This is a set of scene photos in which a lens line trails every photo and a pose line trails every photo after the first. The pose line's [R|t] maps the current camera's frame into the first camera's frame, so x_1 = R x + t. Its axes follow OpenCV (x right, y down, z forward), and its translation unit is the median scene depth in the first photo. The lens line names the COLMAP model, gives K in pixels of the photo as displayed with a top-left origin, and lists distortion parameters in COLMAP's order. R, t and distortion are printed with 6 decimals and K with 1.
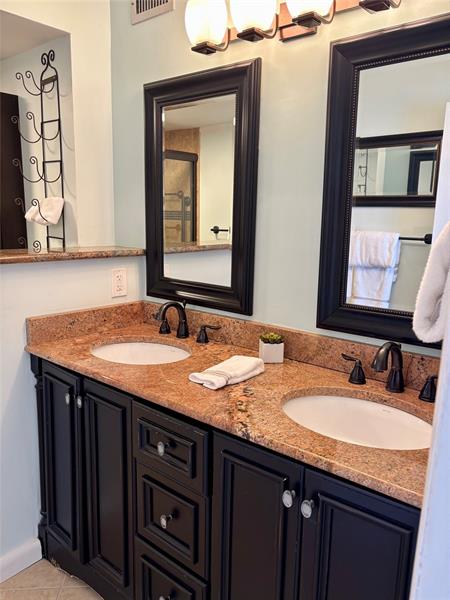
lens RADIAL K [[454.6, 0, 225.5], [0, 454.6, 300.7], [0, 0, 1]] dist [0.046864, -0.061880]
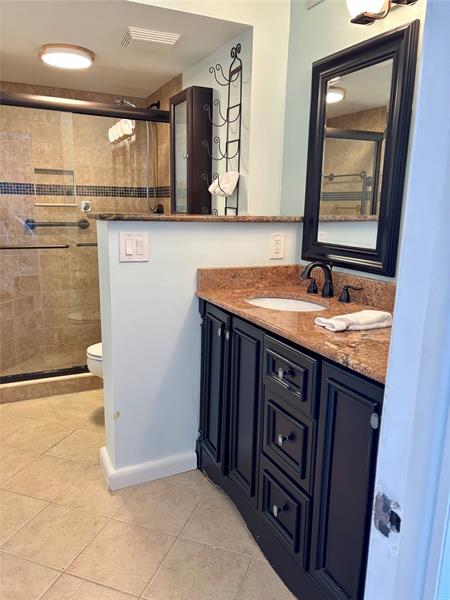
lens RADIAL K [[454.6, 0, 220.8], [0, 454.6, 300.7], [0, 0, 1]] dist [0.046864, -0.061880]
pose [[0.906120, 0.084311, -0.414535, 0.130987], [-0.078999, 0.996424, 0.029977, 0.081147], [0.415580, 0.005585, 0.909540, -0.084582]]
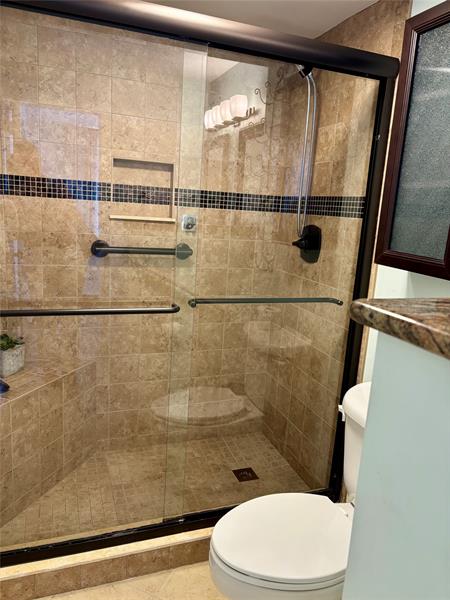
lens RADIAL K [[454.6, 0, 225.8], [0, 454.6, 301.2], [0, 0, 1]] dist [0.046864, -0.061880]
pose [[0.863841, 0.137185, -0.484726, -0.646157], [-0.139629, 0.989710, 0.031266, -0.086646], [0.484028, 0.040673, 0.874107, 0.540431]]
